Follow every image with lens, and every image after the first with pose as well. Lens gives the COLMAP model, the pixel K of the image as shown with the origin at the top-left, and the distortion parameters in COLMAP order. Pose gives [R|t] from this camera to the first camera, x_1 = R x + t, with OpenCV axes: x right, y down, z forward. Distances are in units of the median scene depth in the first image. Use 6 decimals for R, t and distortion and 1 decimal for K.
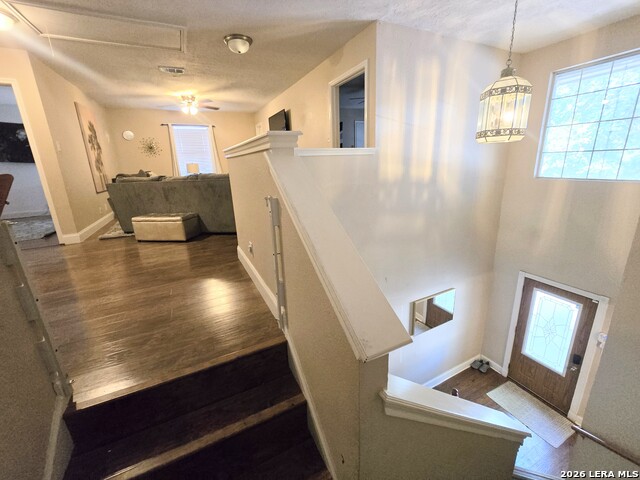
lens RADIAL K [[263.4, 0, 321.4], [0, 263.4, 238.5], [0, 0, 1]] dist [-0.001117, -0.000541]
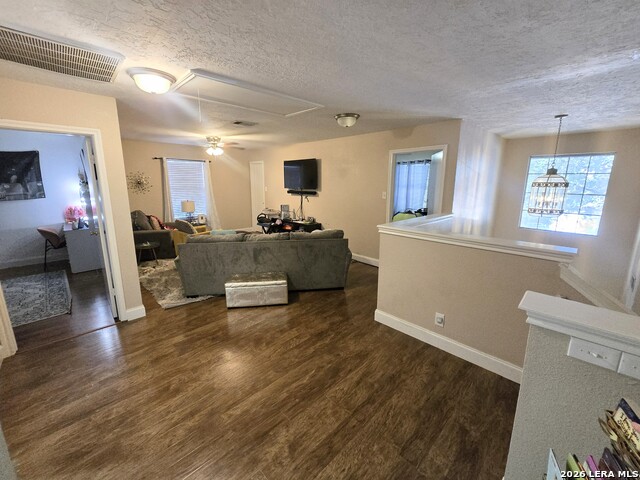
lens RADIAL K [[263.4, 0, 319.8], [0, 263.4, 237.2], [0, 0, 1]] dist [-0.001117, -0.000541]
pose [[0.951049, -0.023223, 0.308166, -0.668585], [0.045775, 0.996759, -0.066152, -0.158595], [-0.305631, 0.077020, 0.949030, 0.030526]]
